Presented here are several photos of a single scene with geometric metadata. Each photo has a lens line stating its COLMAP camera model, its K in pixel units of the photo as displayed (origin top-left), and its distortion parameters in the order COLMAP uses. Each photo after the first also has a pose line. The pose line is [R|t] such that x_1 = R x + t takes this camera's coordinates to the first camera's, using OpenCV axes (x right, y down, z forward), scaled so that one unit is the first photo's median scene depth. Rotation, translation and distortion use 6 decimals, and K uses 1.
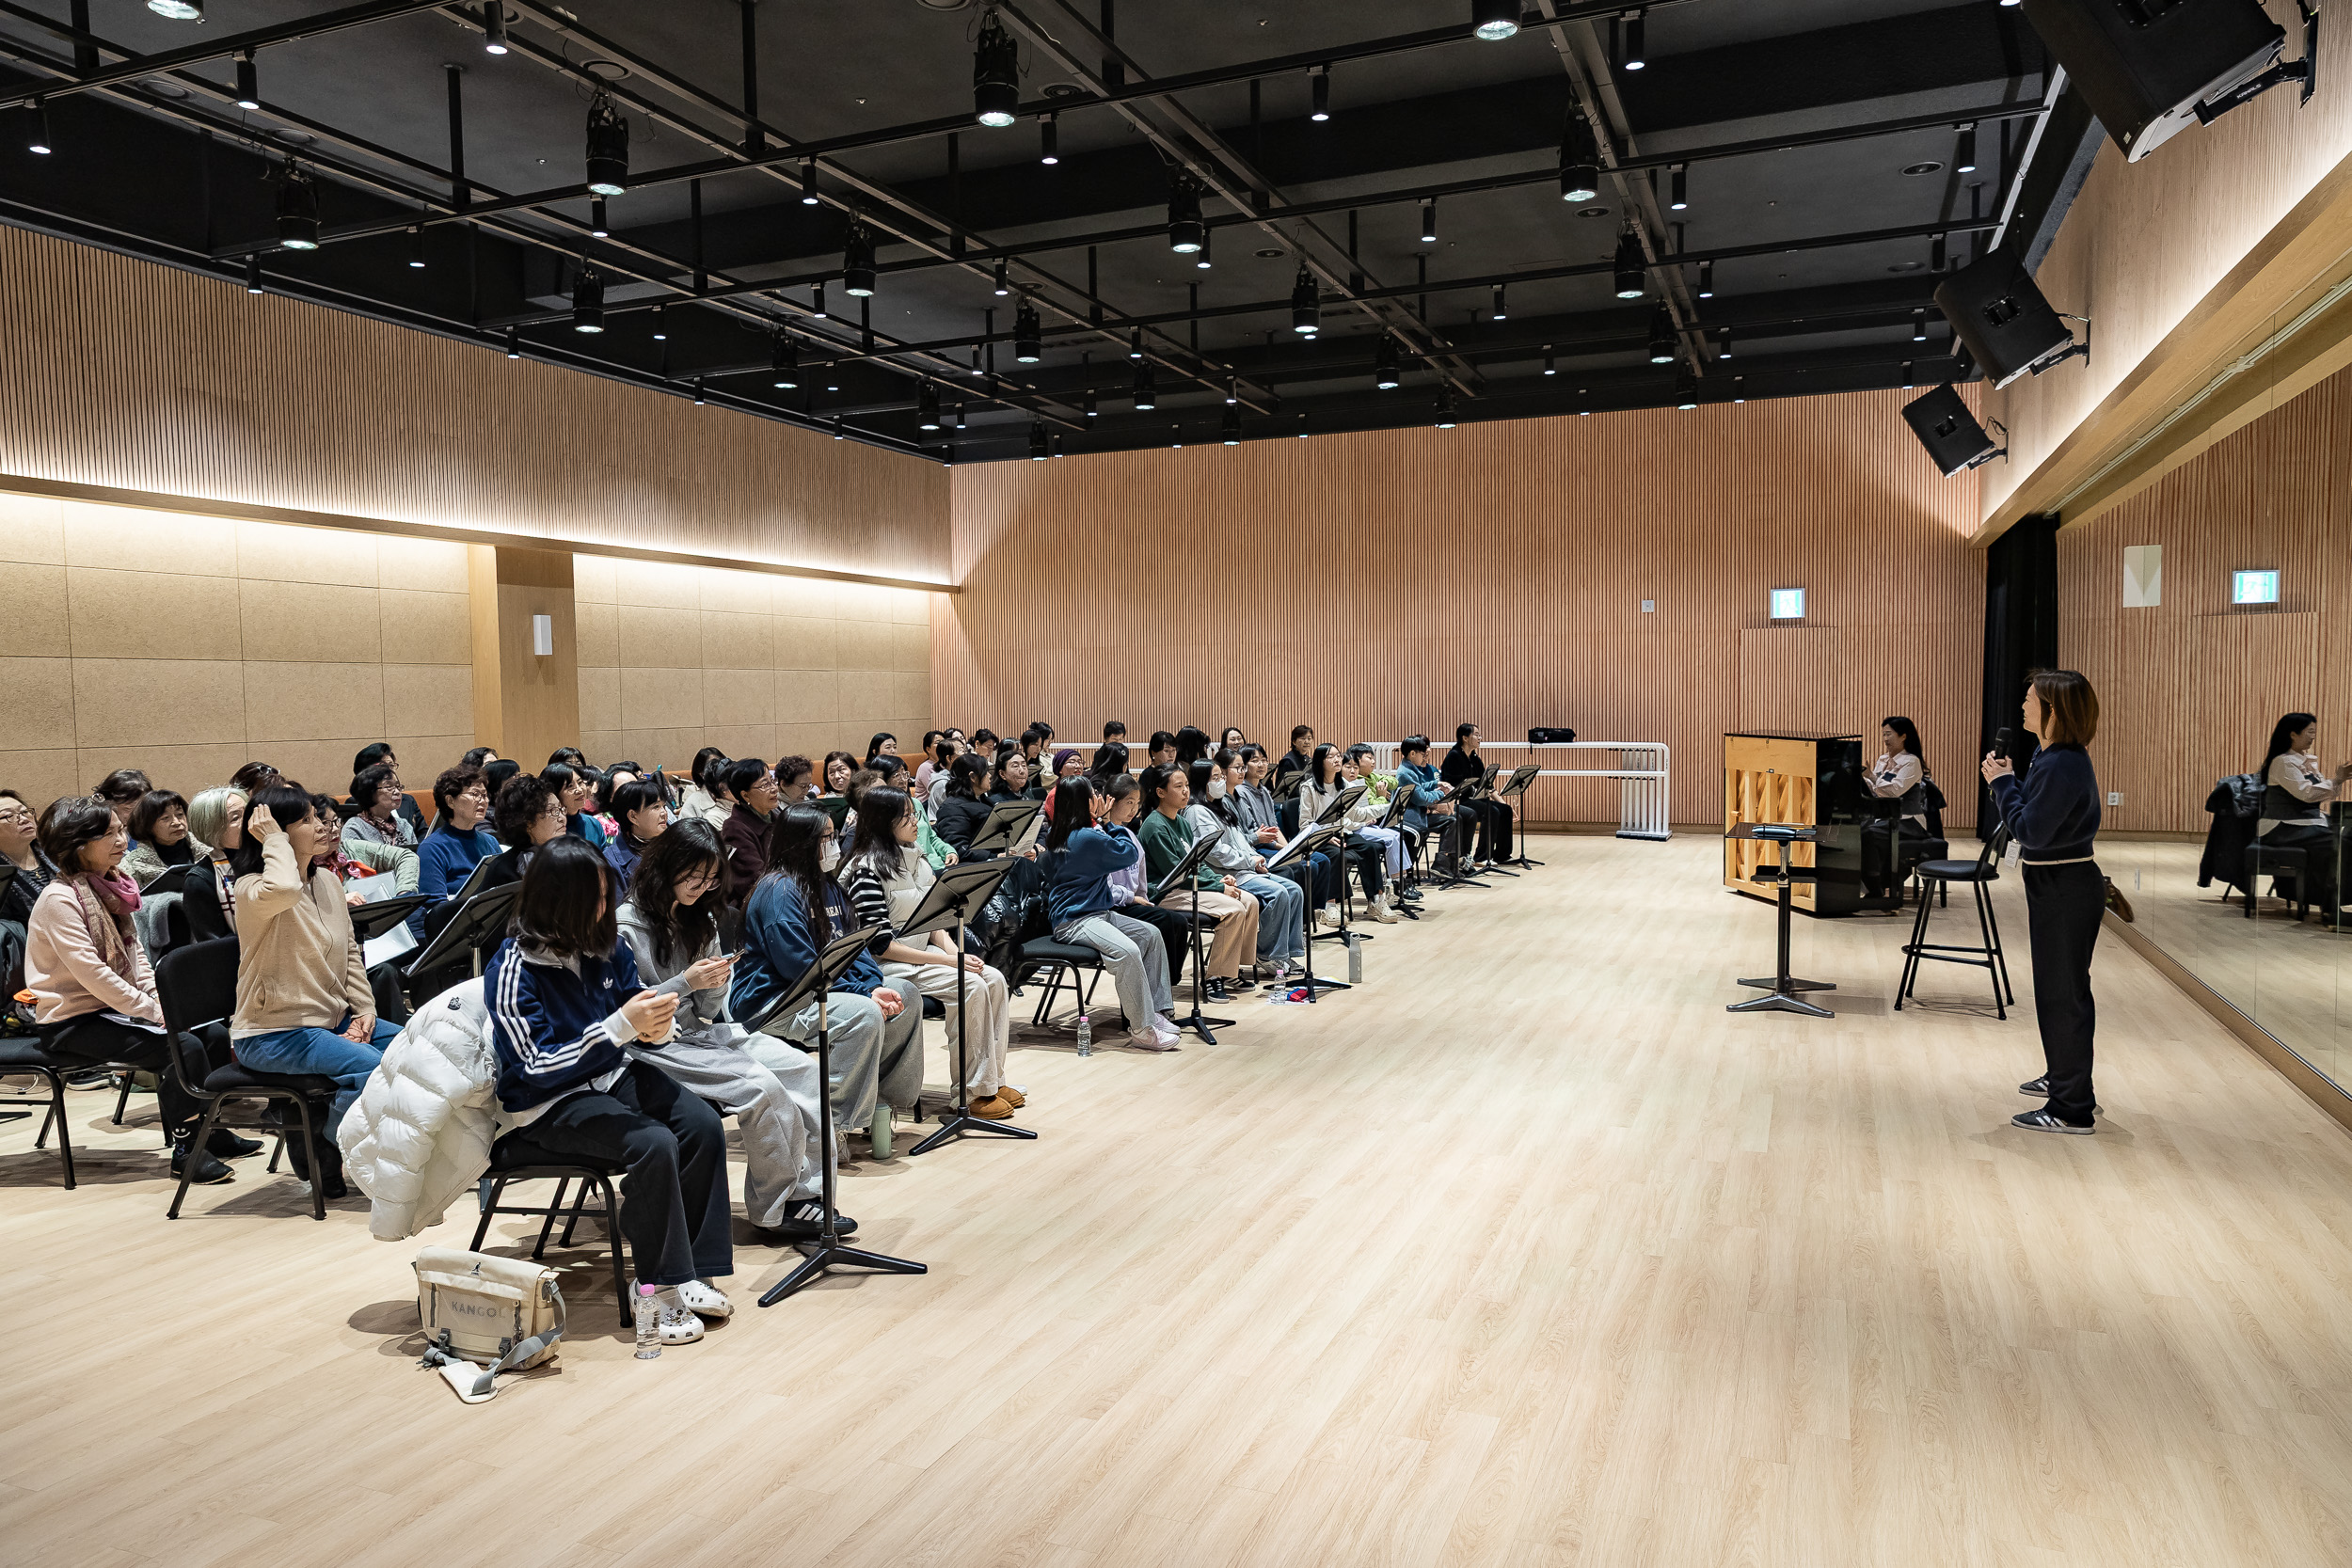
lens RADIAL K [[1567.1, 0, 1176.0], [0, 1567.1, 784.0], [0, 0, 1]] dist [0.001641, 0.001683]
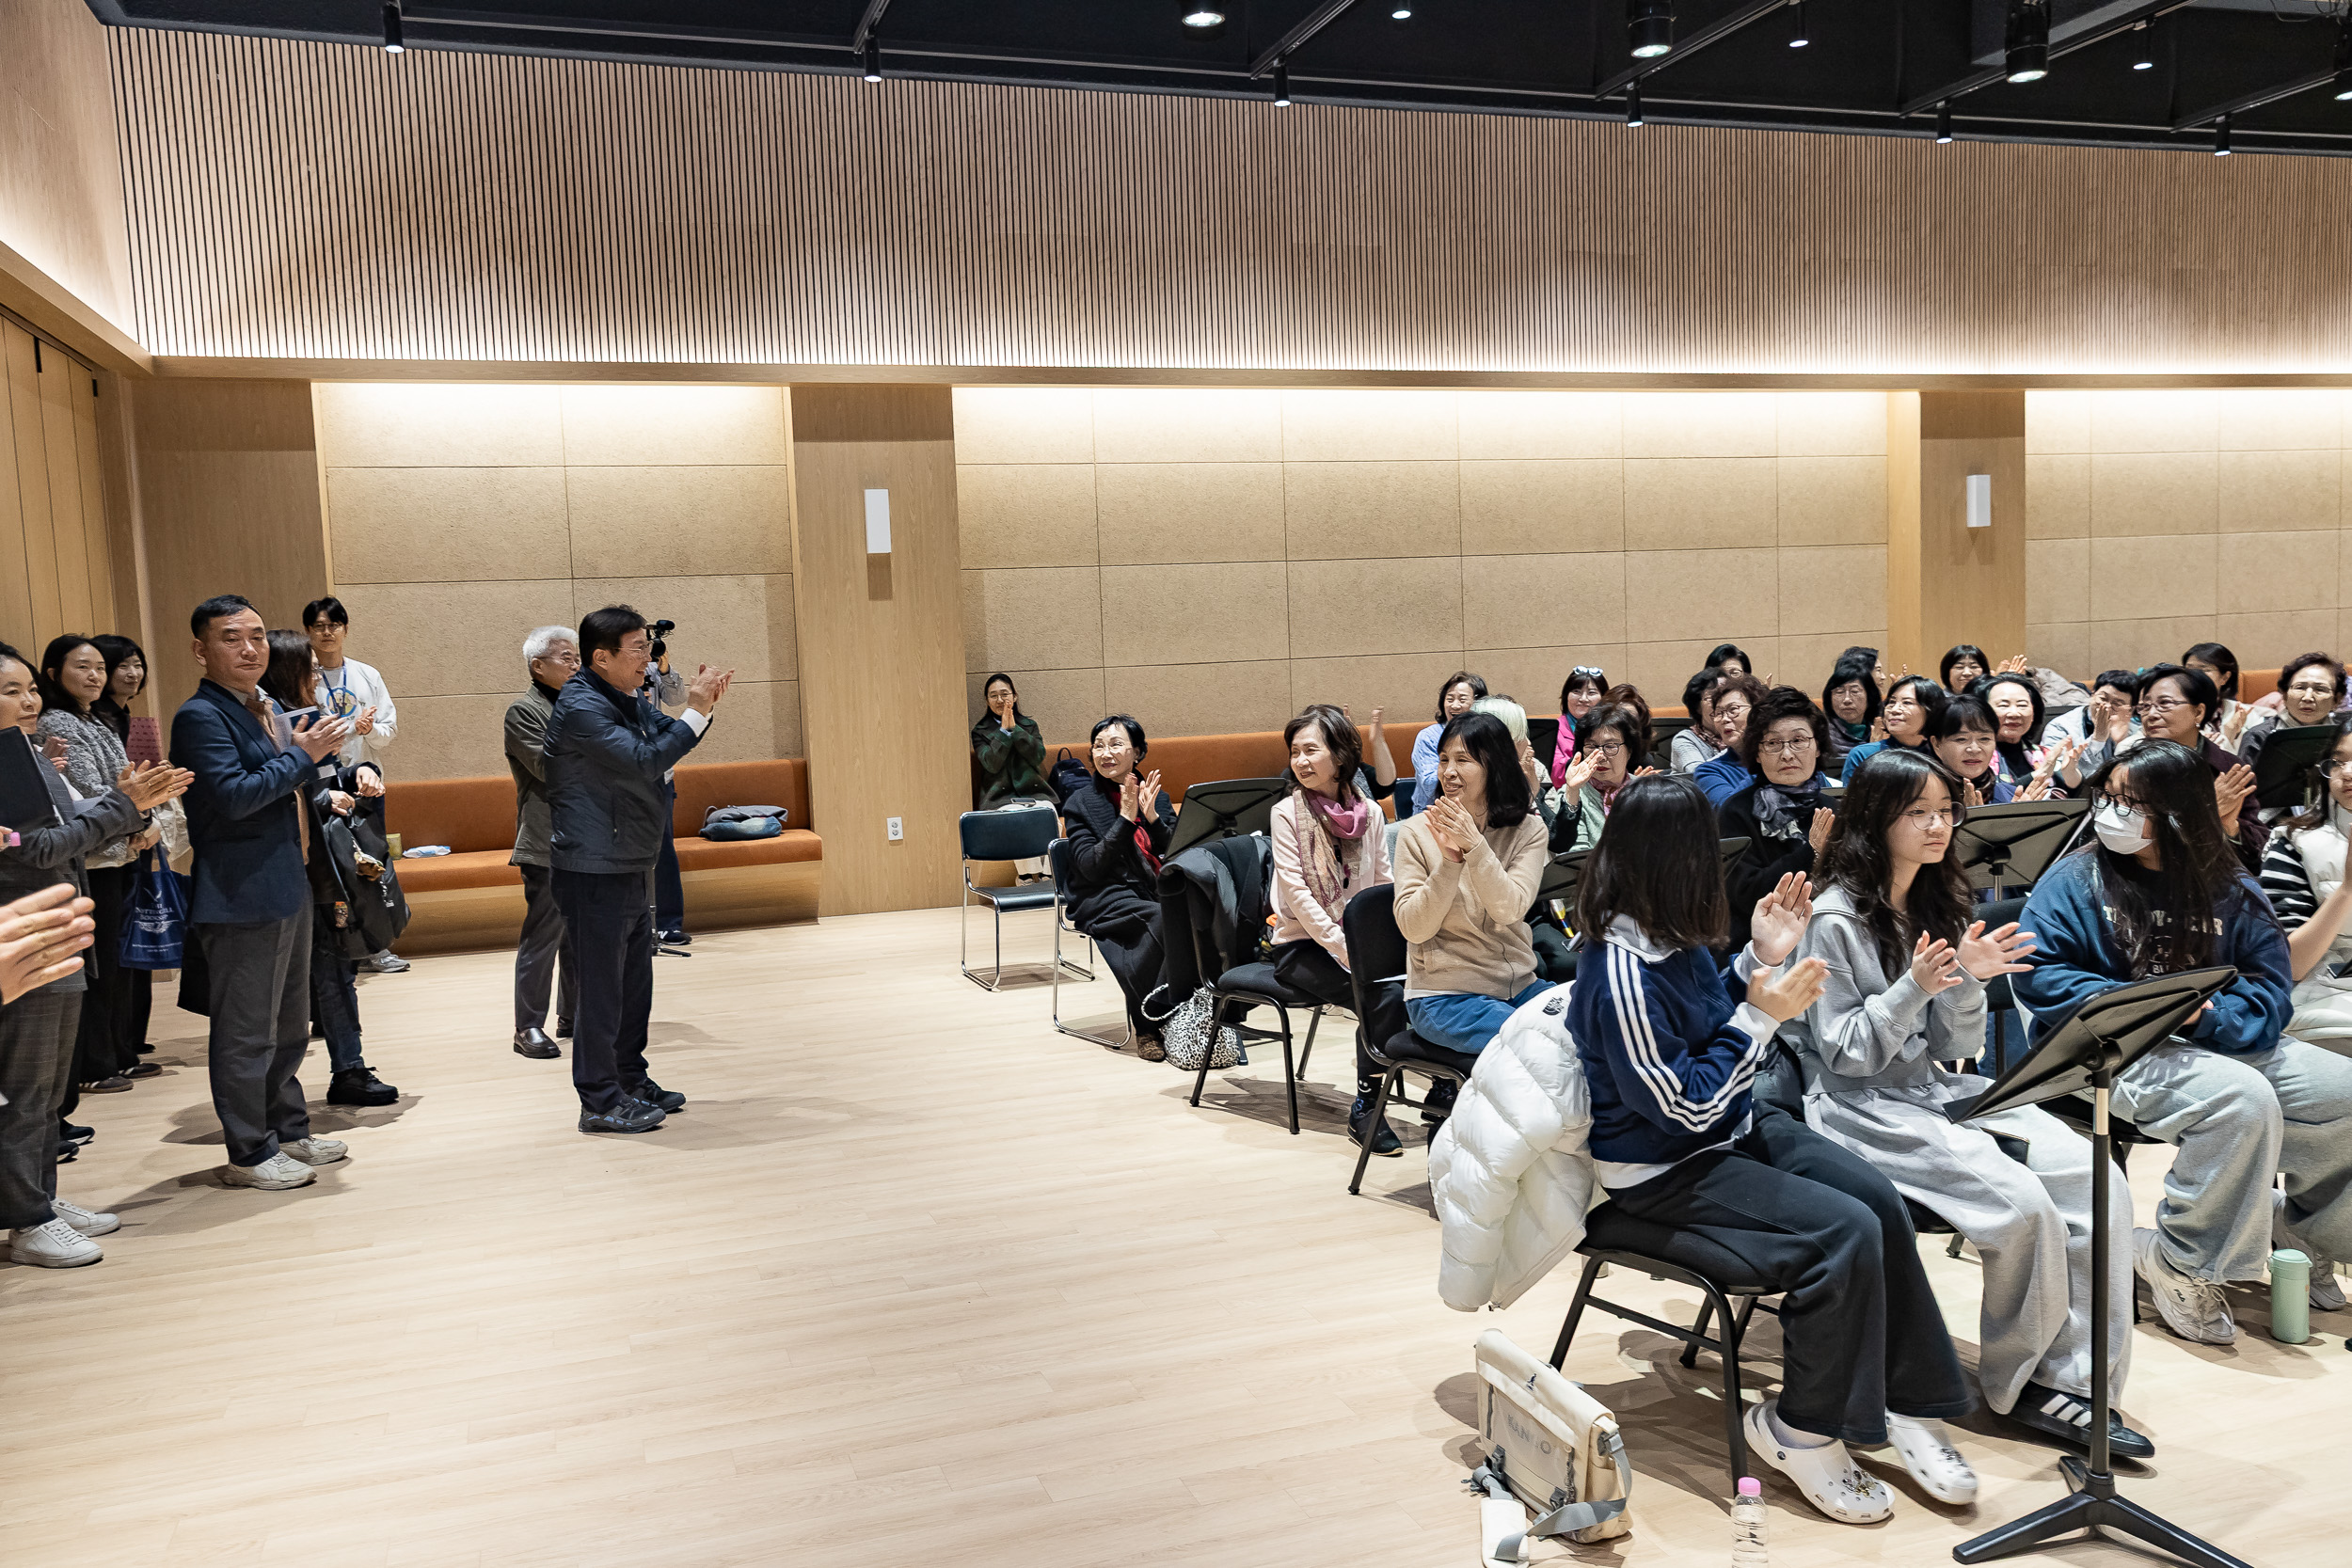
lens RADIAL K [[1834.4, 0, 1177.7], [0, 1834.4, 792.1], [0, 0, 1]] dist [-0.004742, 0.043203]
pose [[0.664935, 0.054040, -0.744943, 0.023009], [-0.010063, 0.997937, 0.063411, -0.005665], [0.746833, -0.034668, 0.664107, 0.116014]]
